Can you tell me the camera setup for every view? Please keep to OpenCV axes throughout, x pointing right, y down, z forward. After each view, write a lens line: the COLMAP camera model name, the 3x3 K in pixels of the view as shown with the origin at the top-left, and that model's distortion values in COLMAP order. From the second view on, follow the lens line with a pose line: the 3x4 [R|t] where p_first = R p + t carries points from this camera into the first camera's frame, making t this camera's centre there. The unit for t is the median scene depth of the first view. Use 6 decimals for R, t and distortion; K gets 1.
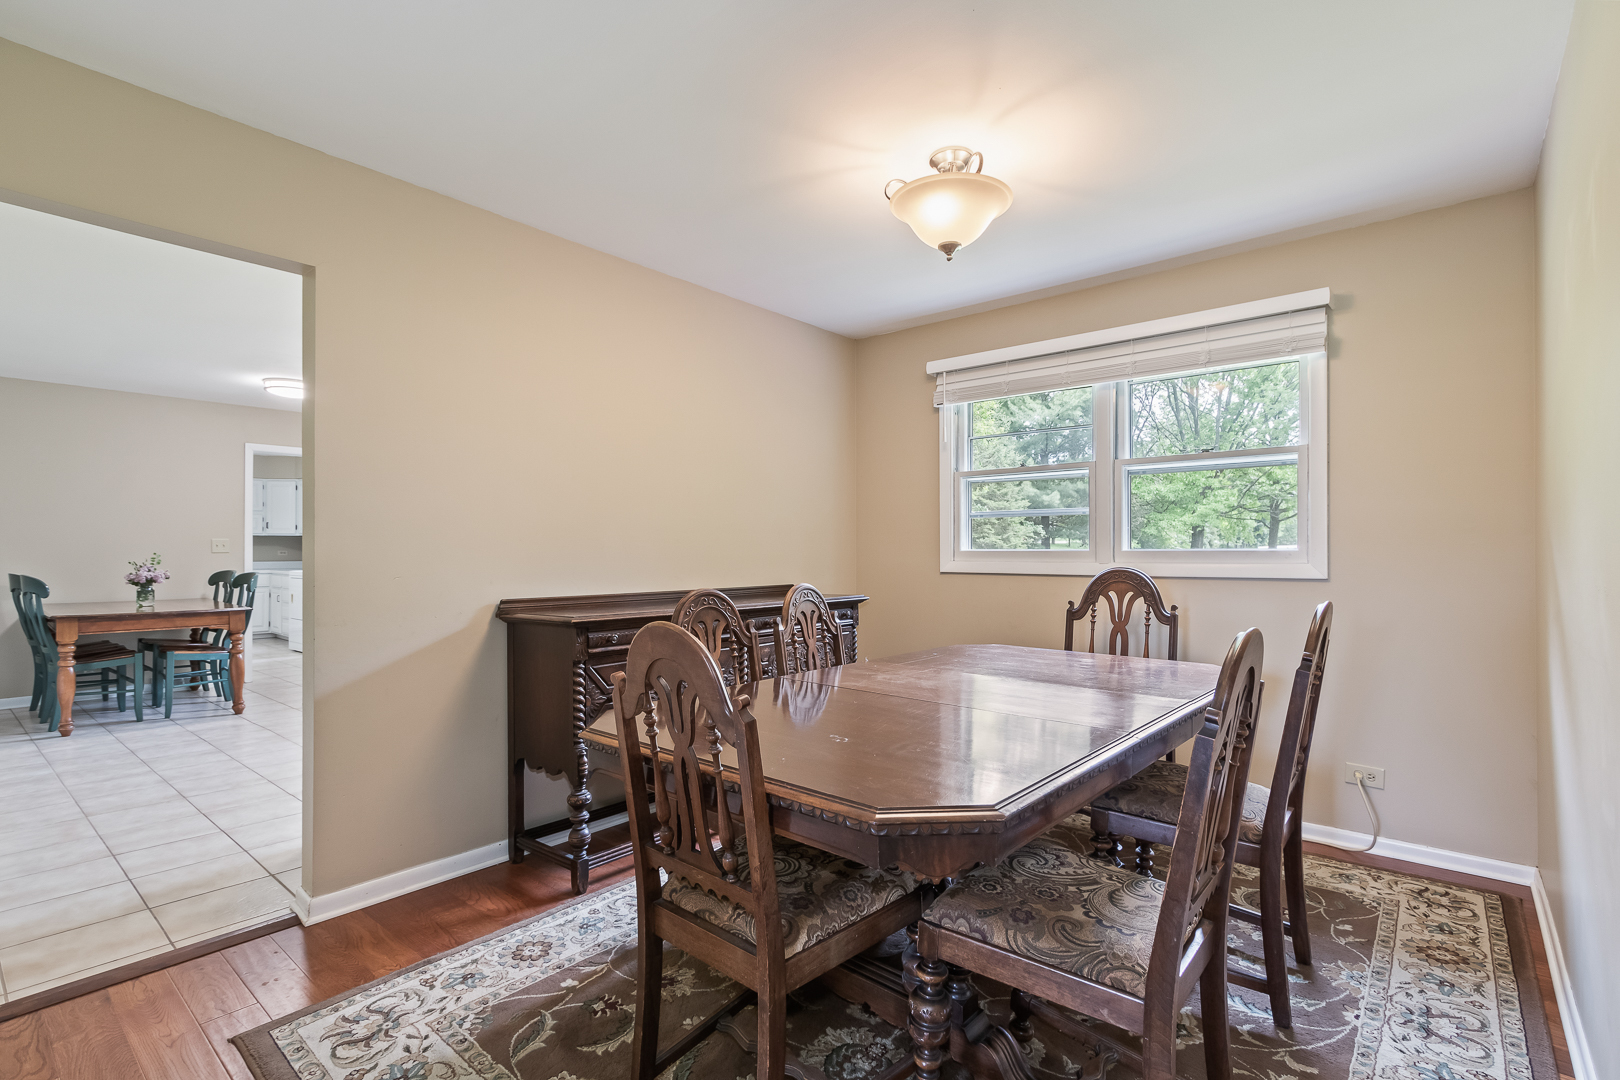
lens RADIAL K [[748.4, 0, 811.1], [0, 748.4, 543.0], [0, 0, 1]] dist [0.005343, -0.000228]
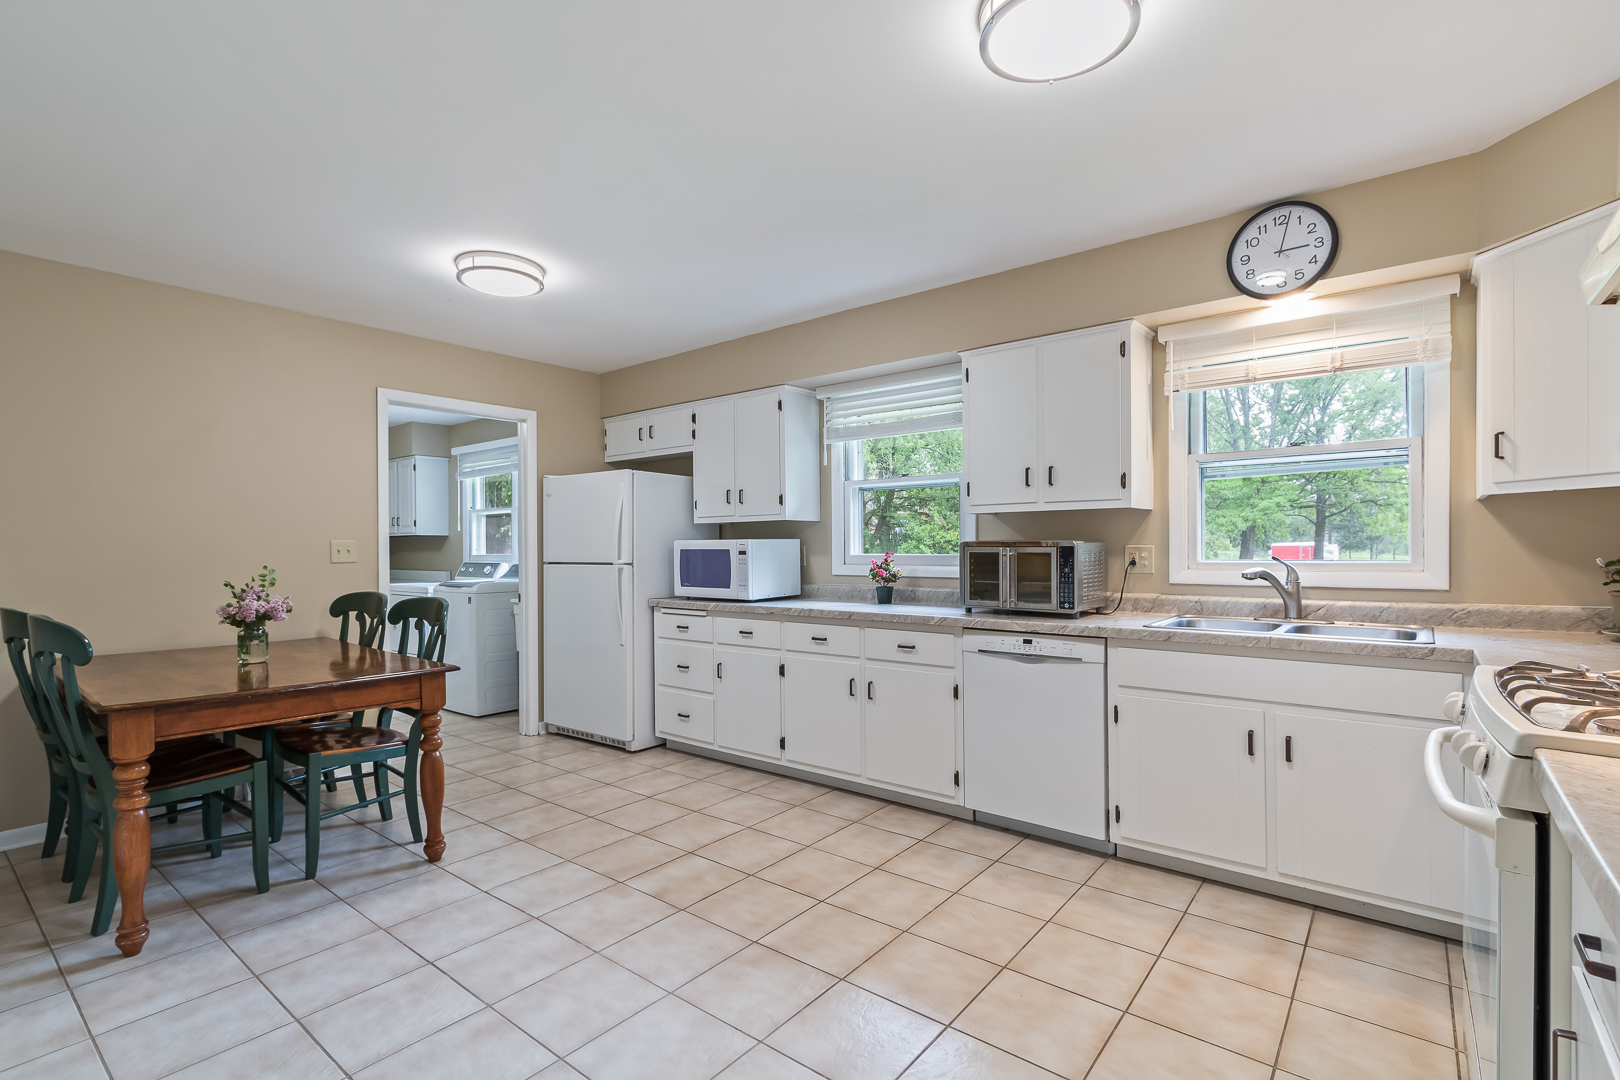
lens RADIAL K [[748.4, 0, 817.0], [0, 748.4, 544.4], [0, 0, 1]] dist [0.005343, -0.000228]
pose [[0.999800, -0.006881, 0.018788, -0.499639], [0.006834, 0.999973, 0.002600, -0.001754], [-0.018805, -0.002471, 0.999820, 0.457279]]
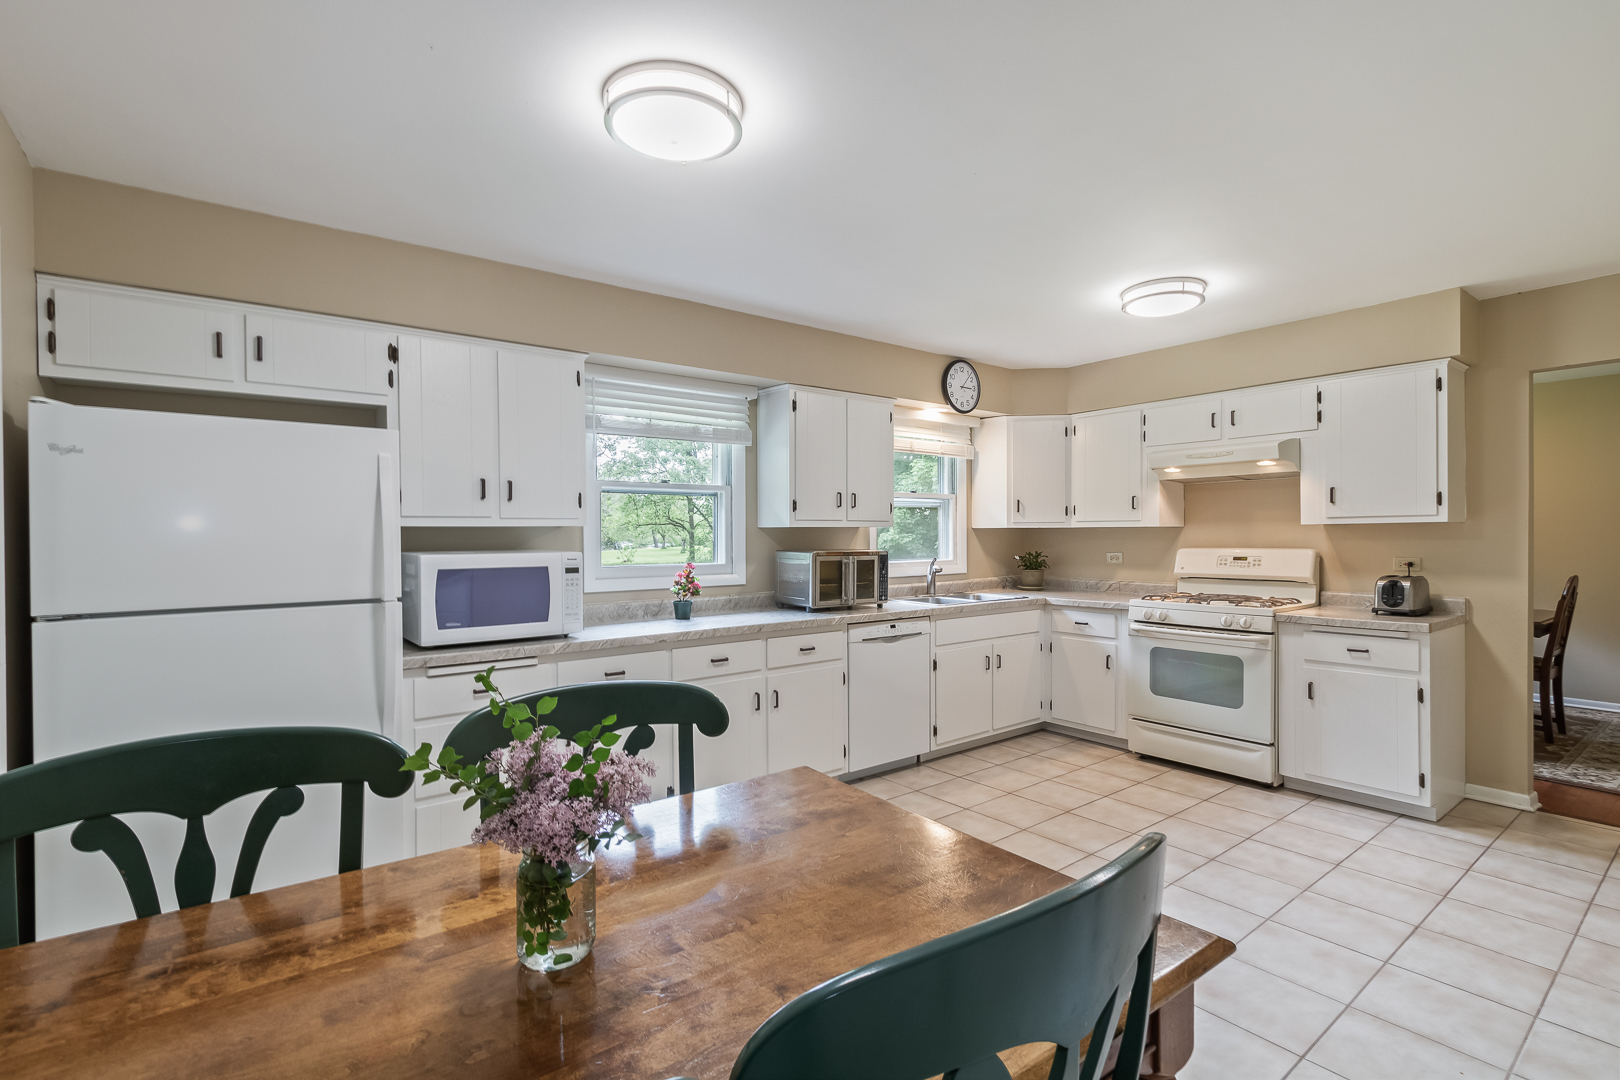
lens RADIAL K [[748.4, 0, 818.9], [0, 748.4, 541.1], [0, 0, 1]] dist [0.005343, -0.000228]
pose [[0.212555, -0.008848, 0.977109, -1.184871], [0.001941, 0.999961, 0.008633, -0.021783], [-0.977147, 0.000061, 0.212564, 1.011017]]
